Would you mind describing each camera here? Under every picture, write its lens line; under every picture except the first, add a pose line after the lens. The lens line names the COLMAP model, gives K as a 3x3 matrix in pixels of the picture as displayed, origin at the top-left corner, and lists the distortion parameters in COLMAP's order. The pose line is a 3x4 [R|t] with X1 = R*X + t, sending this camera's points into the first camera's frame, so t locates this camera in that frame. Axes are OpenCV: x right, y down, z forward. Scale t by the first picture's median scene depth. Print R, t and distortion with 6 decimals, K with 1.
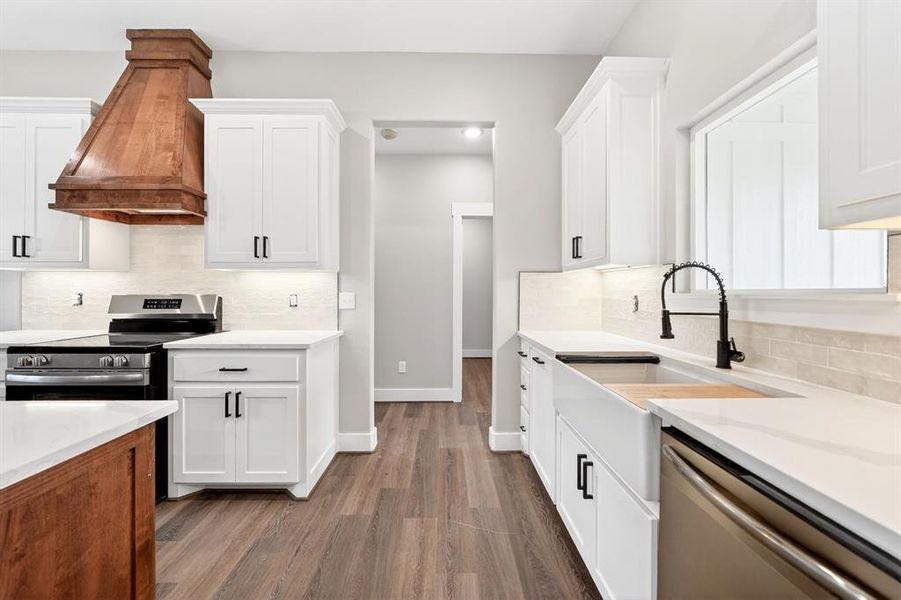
lens RADIAL K [[345.5, 0, 451.0], [0, 345.5, 293.8], [0, 0, 1]] dist [-0.014071, 0.003351]
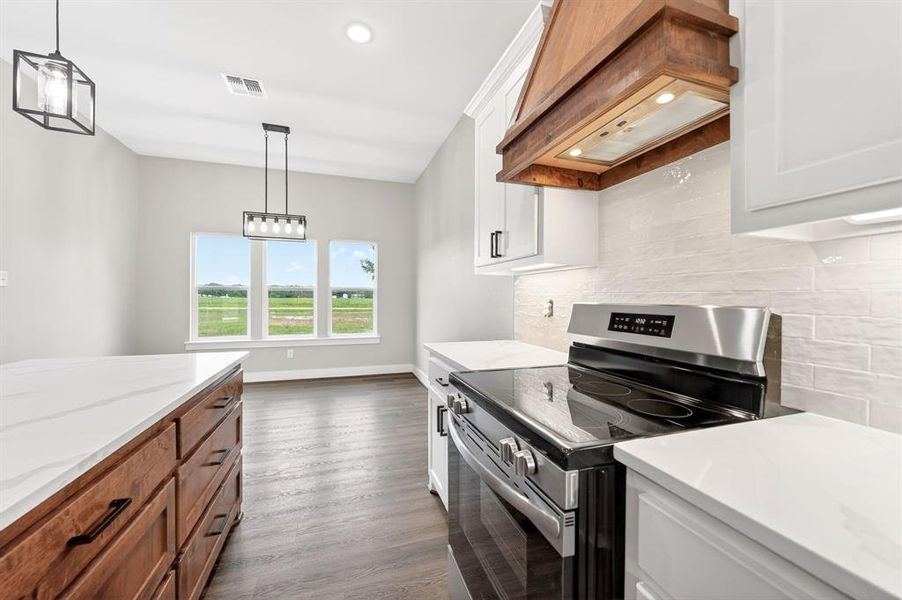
lens RADIAL K [[345.9, 0, 448.7], [0, 345.9, 297.2], [0, 0, 1]] dist [-0.014071, 0.003351]
pose [[0.291275, -0.001053, -0.956639, -0.465374], [-0.007033, 0.999970, -0.003243, -0.005762], [0.956613, 0.007673, 0.291259, 0.620020]]
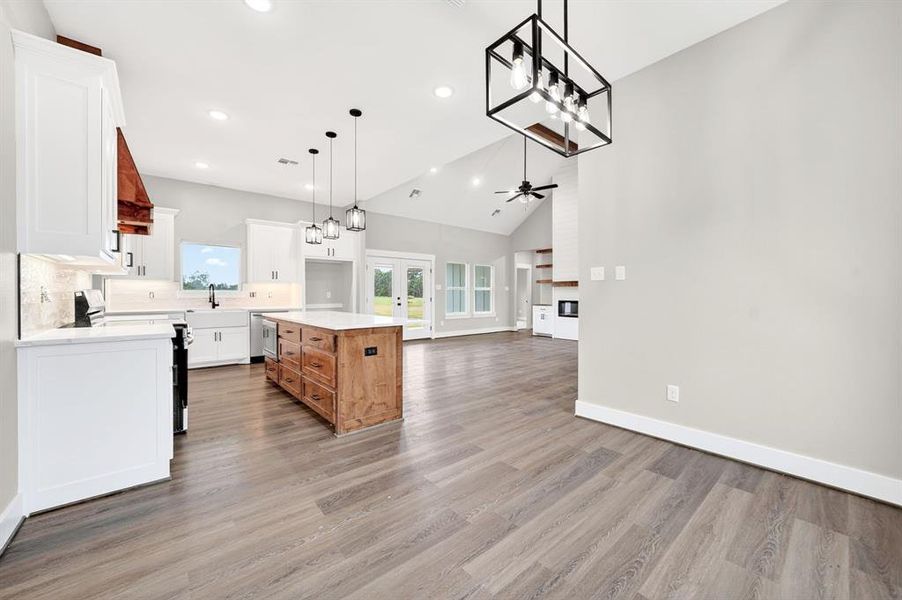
lens RADIAL K [[345.9, 0, 450.4], [0, 345.9, 294.9], [0, 0, 1]] dist [-0.014071, 0.003351]
pose [[-0.637563, -0.002828, 0.770393, -2.586409], [0.000409, 0.999992, 0.004010, 0.016001], [-0.770398, 0.002872, -0.637556, 0.852926]]
